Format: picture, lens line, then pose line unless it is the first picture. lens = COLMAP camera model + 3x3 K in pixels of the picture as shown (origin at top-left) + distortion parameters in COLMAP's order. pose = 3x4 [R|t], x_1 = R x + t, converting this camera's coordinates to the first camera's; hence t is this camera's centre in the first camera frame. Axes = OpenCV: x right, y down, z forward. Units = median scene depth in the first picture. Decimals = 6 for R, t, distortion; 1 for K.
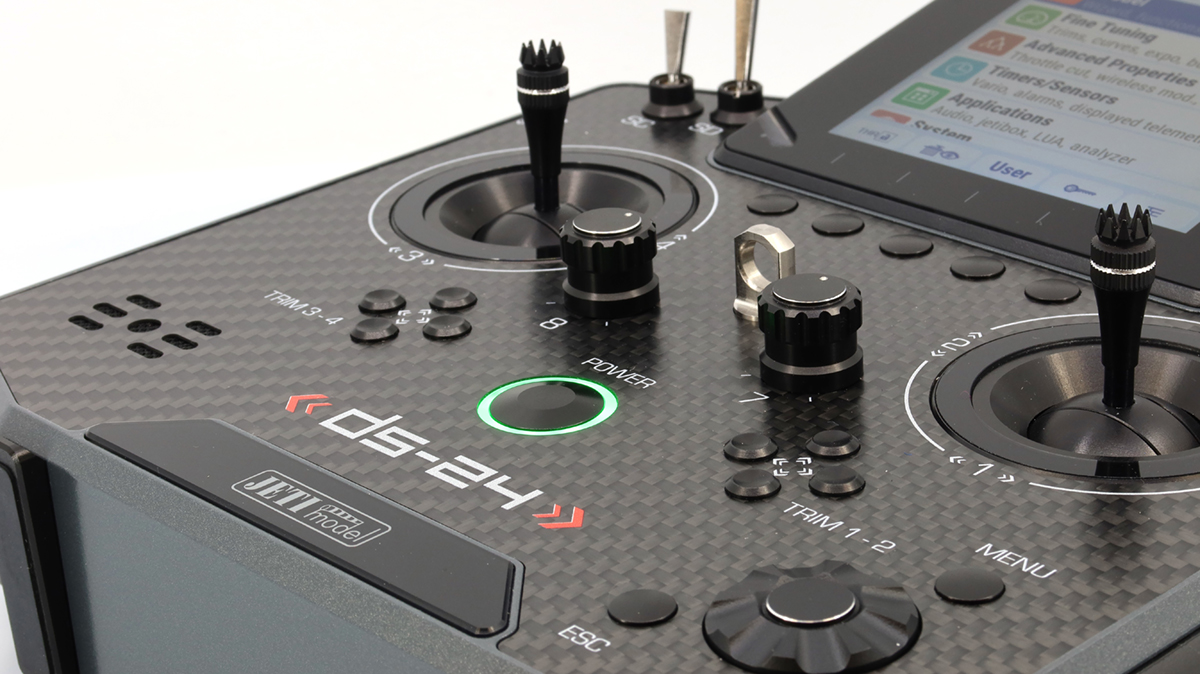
lens RADIAL K [[2681.1, 0, 600.0], [0, 2681.1, 337.0], [0, 0, 1]] dist [0.016298, -0.370876]
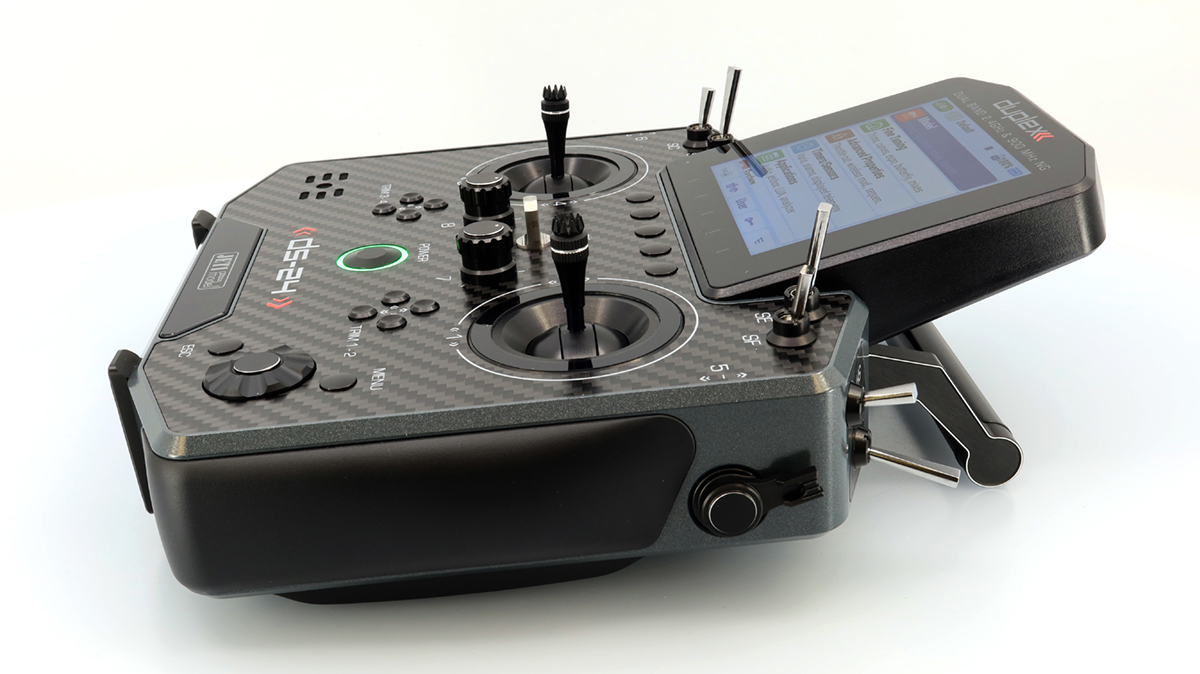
lens RADIAL K [[1477.9, 0, 600.0], [0, 1477.9, 337.0], [0, 0, 1]] dist [-0.011591, 0.003178]
pose [[0.767023, 0.257006, -0.587897, 0.677352], [-0.231994, 0.965368, 0.119343, -0.075820], [0.598209, 0.044850, 0.800084, 0.235949]]
